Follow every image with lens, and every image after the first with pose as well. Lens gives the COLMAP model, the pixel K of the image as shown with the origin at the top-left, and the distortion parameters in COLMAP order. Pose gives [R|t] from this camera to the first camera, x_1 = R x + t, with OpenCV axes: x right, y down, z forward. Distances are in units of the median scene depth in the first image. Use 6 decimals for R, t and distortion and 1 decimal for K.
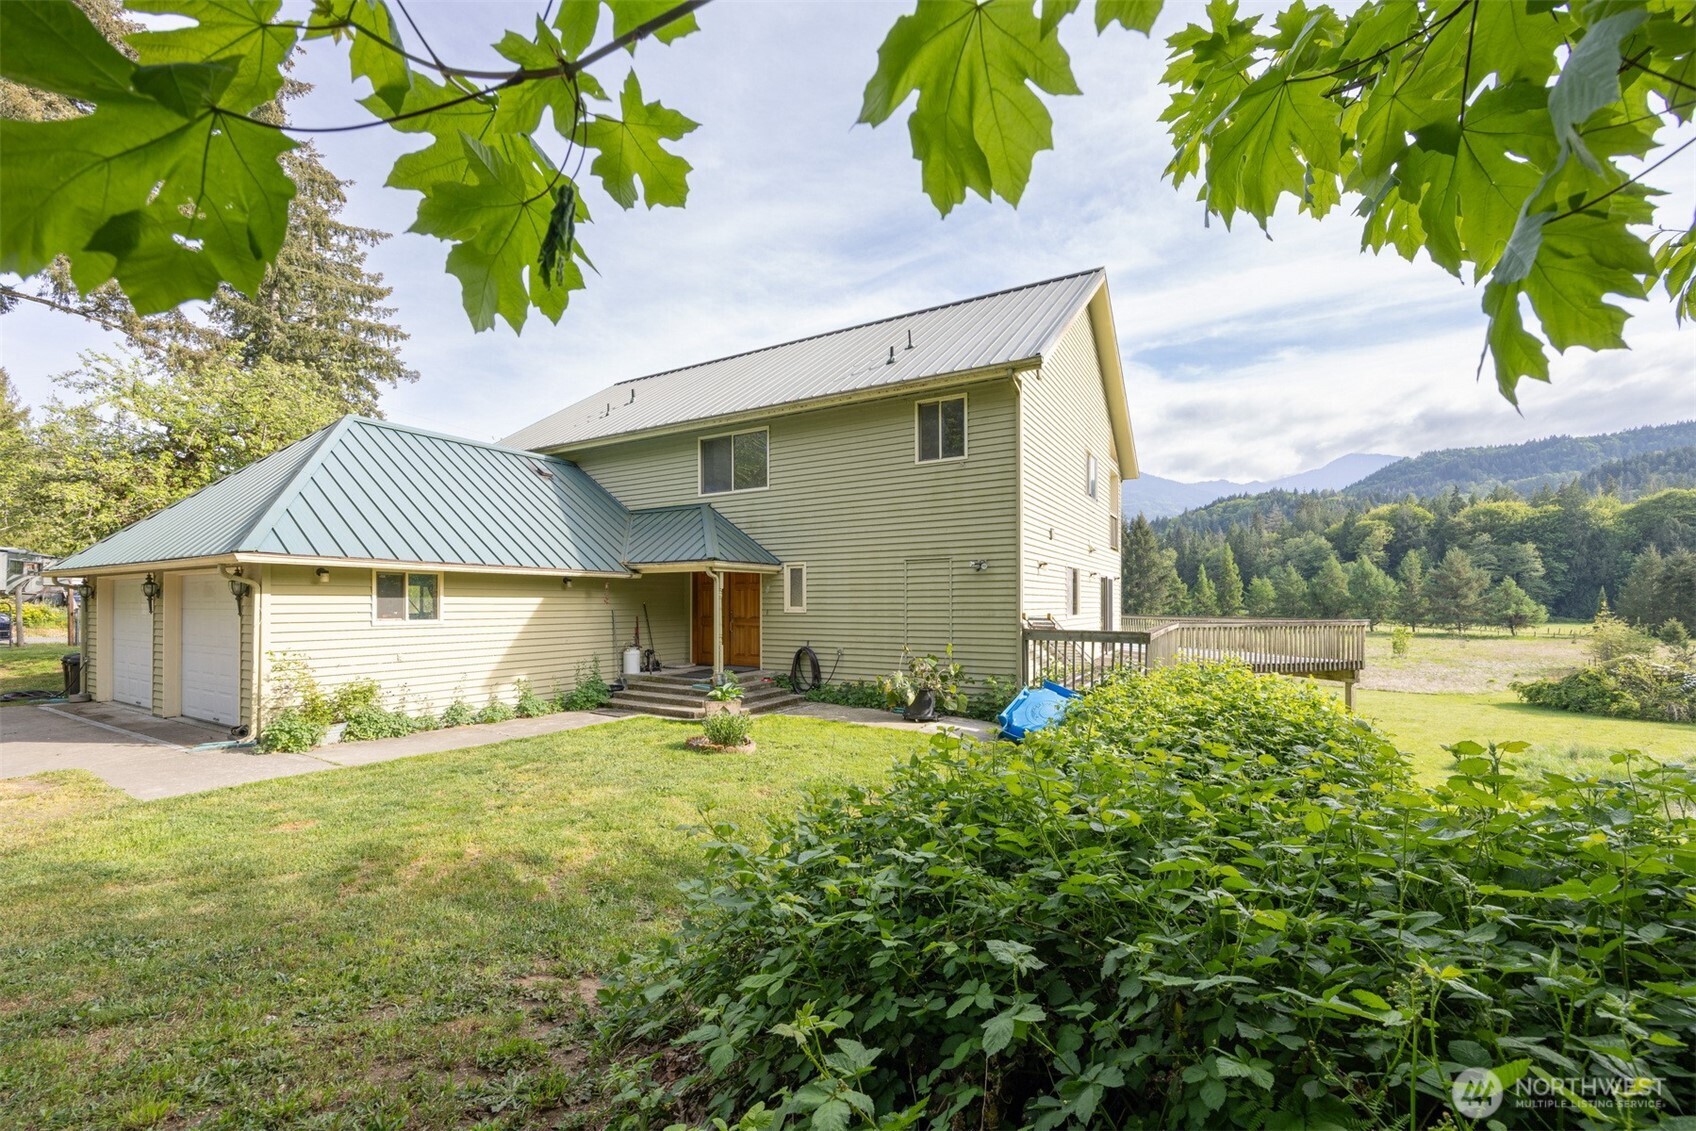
lens RADIAL K [[681.8, 0, 845.6], [0, 681.8, 599.3], [0, 0, 1]] dist [-0.000345, -0.000085]
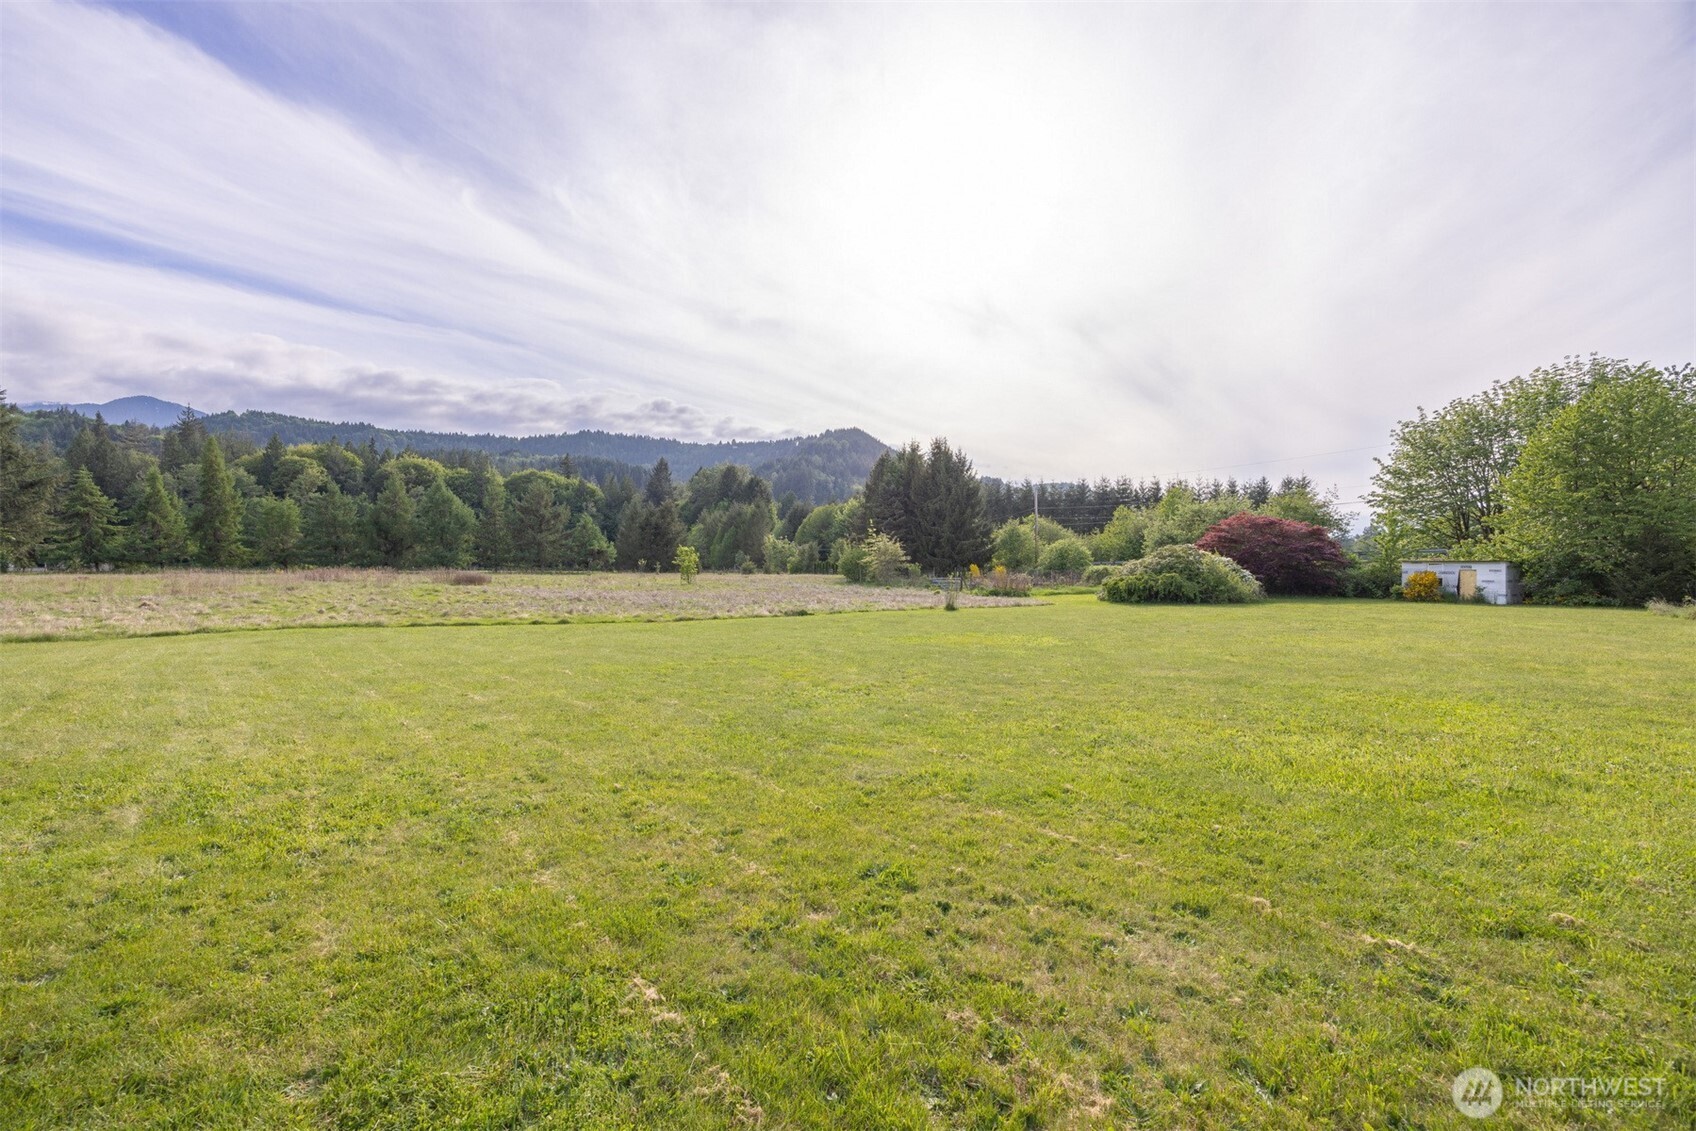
lens RADIAL K [[646.4, 0, 848.0], [0, 646.4, 565.5], [0, 0, 1]] dist [-0.000644, -0.000169]
pose [[0.100231, -0.000310, 0.994964, 0.025121], [-0.005223, 0.999986, 0.000838, 0.018292], [-0.994950, -0.005280, 0.100228, 0.227467]]
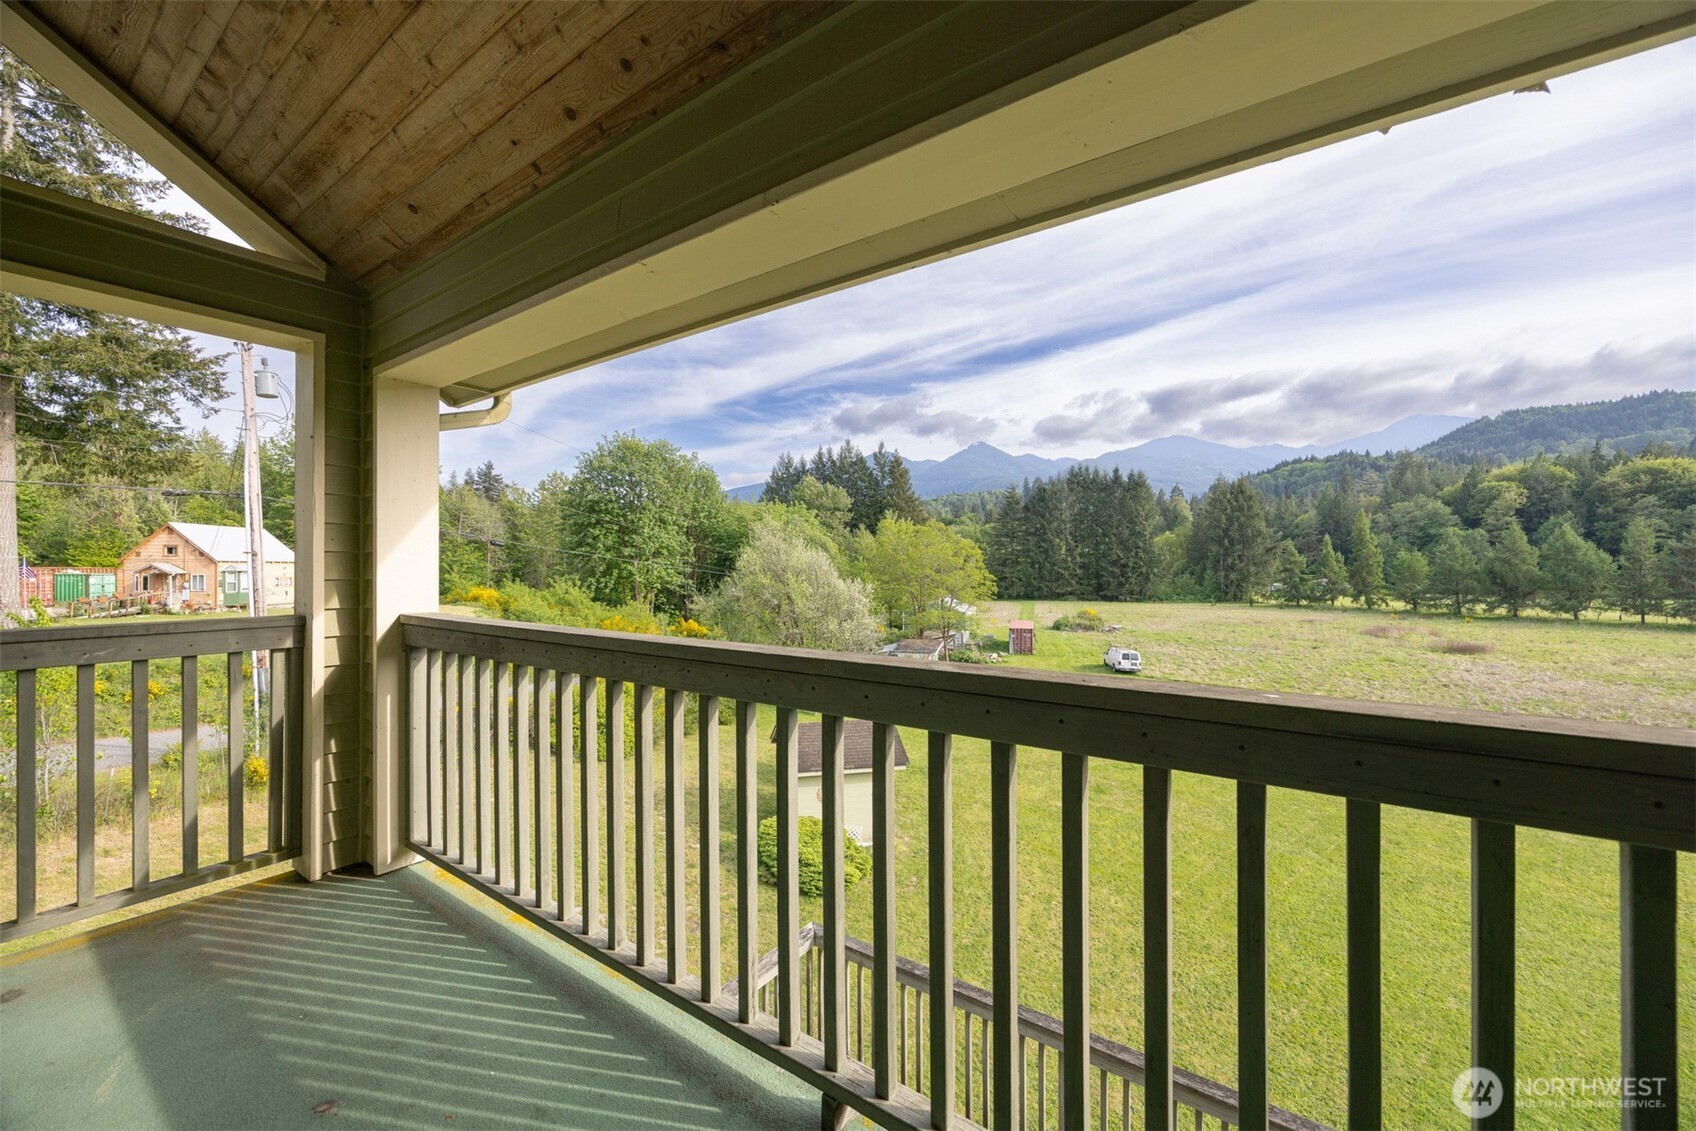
lens RADIAL K [[646.4, 0, 848.0], [0, 646.4, 565.5], [0, 0, 1]] dist [-0.000644, -0.000169]
pose [[0.996821, 0.000884, -0.079666, -0.001694], [-0.000570, 0.999992, 0.003976, -0.009799], [0.079669, -0.003918, 0.996814, 0.099348]]
